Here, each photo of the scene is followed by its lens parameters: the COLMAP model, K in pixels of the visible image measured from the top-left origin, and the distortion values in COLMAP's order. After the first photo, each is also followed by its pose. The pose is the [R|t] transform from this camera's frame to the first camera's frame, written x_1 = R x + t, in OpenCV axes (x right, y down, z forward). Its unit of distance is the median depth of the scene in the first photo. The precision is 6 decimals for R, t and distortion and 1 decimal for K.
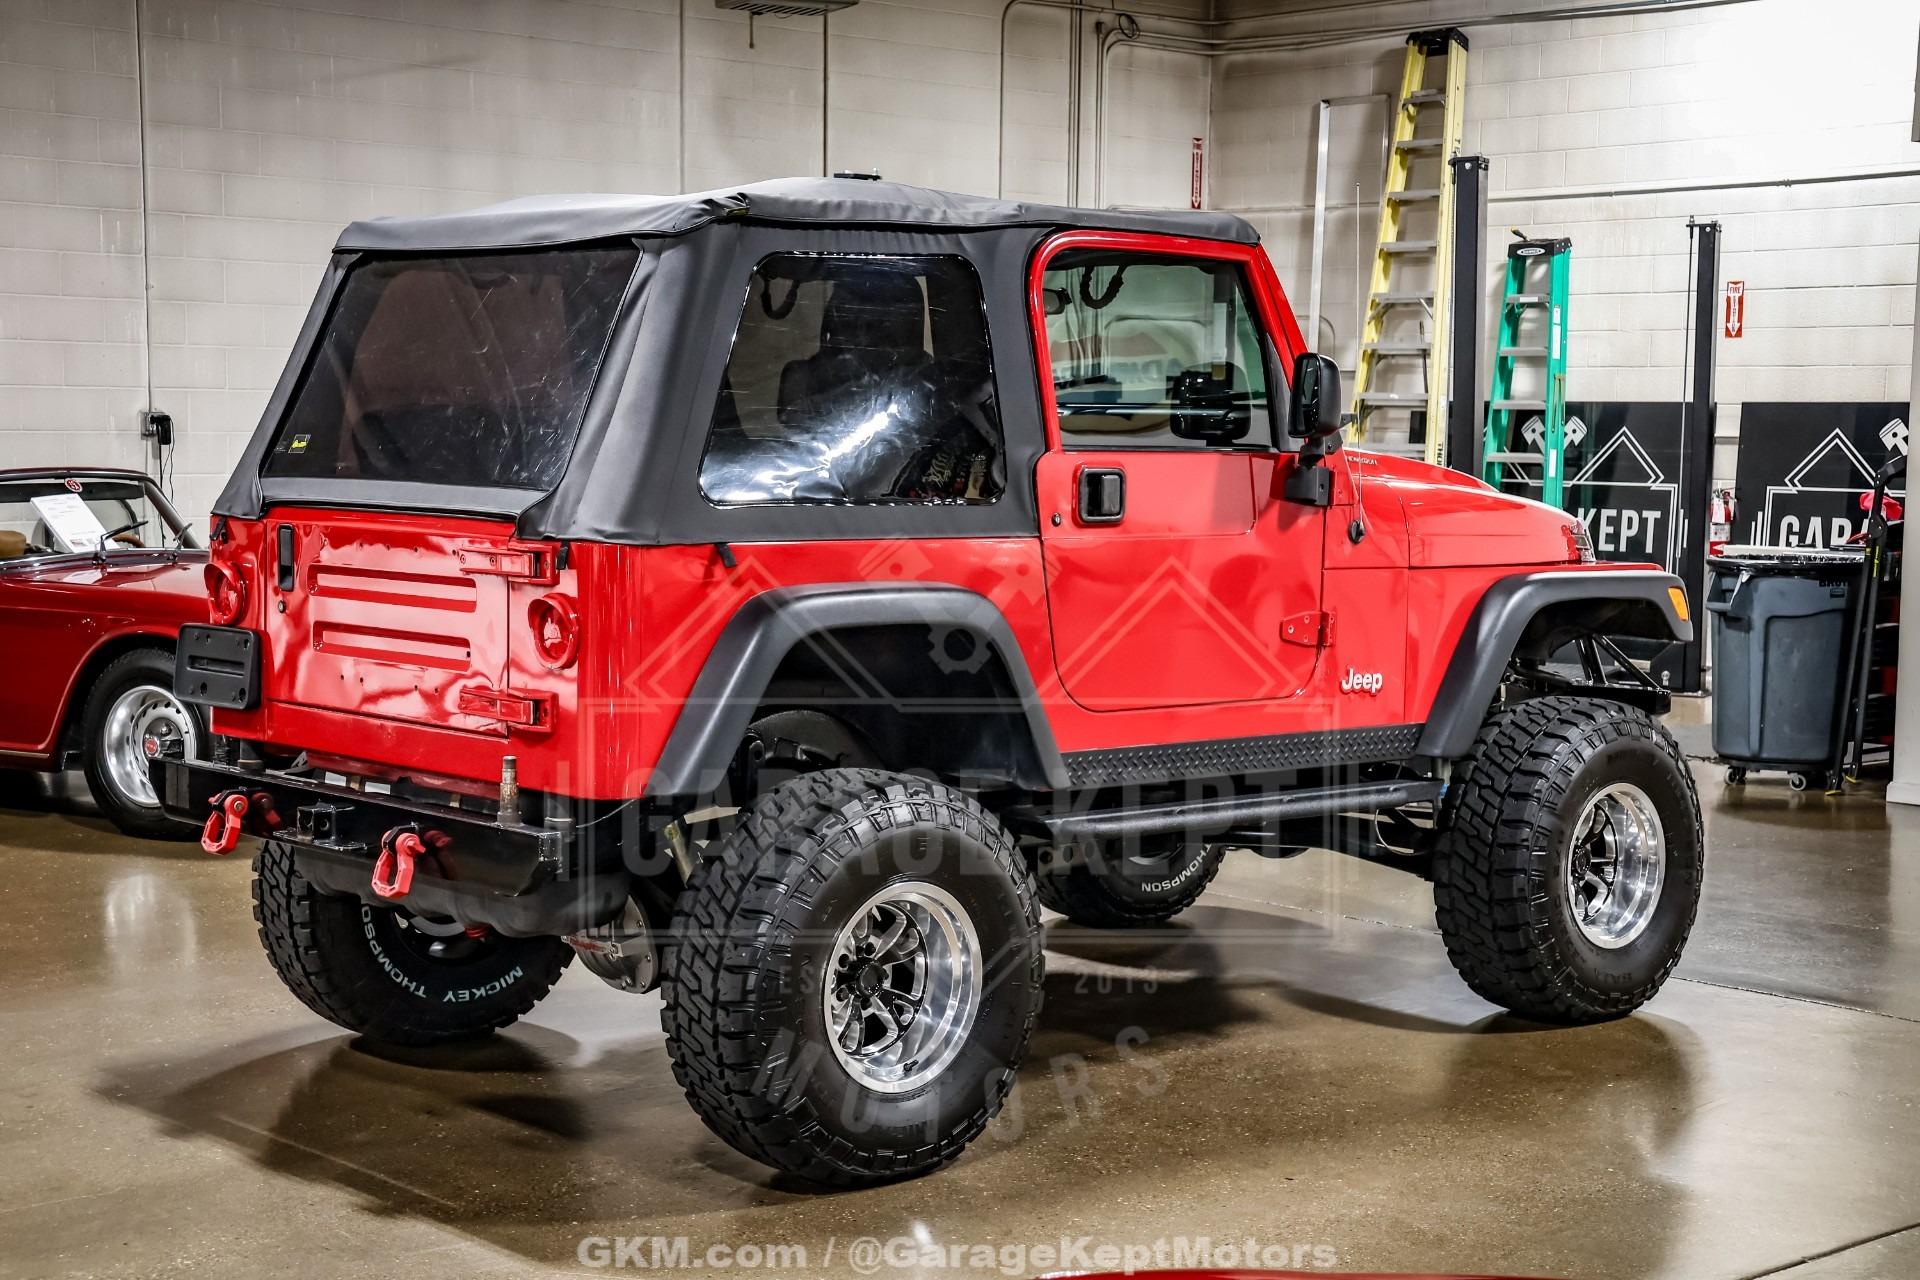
lens RADIAL K [[3049.0, 0, 960.0], [0, 3049.0, 640.0], [0, 0, 1]] dist [0.199270, 0.033103]
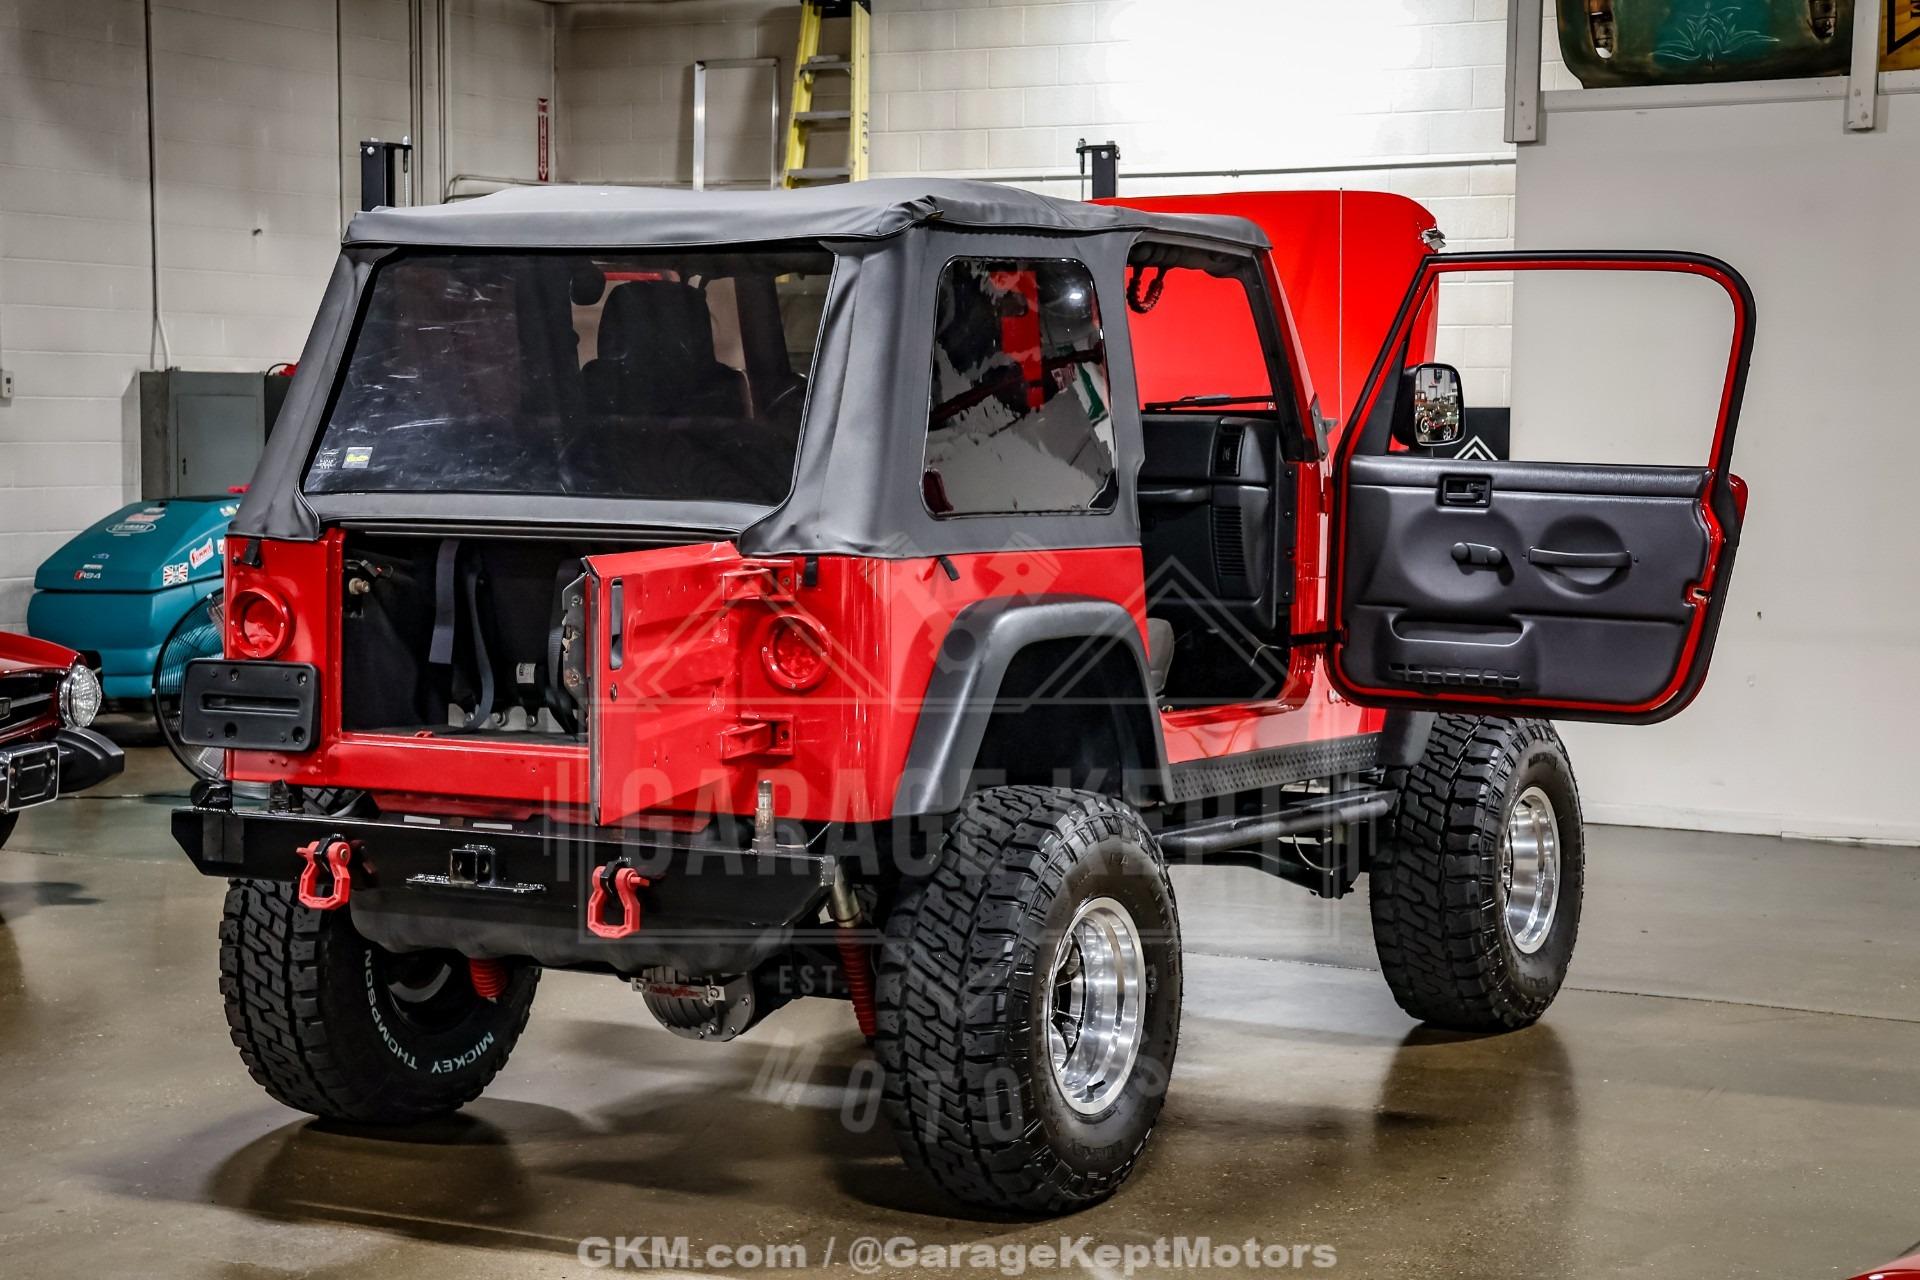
lens RADIAL K [[3819.2, 0, 960.0], [0, 3819.2, 640.0], [0, 0, 1]] dist [0.306033, 0.389492]
pose [[0.943855, -0.024689, 0.329436, -0.380260], [0.029924, 0.999494, -0.010827, 0.006942], [-0.329002, 0.020077, 0.944116, -0.122037]]
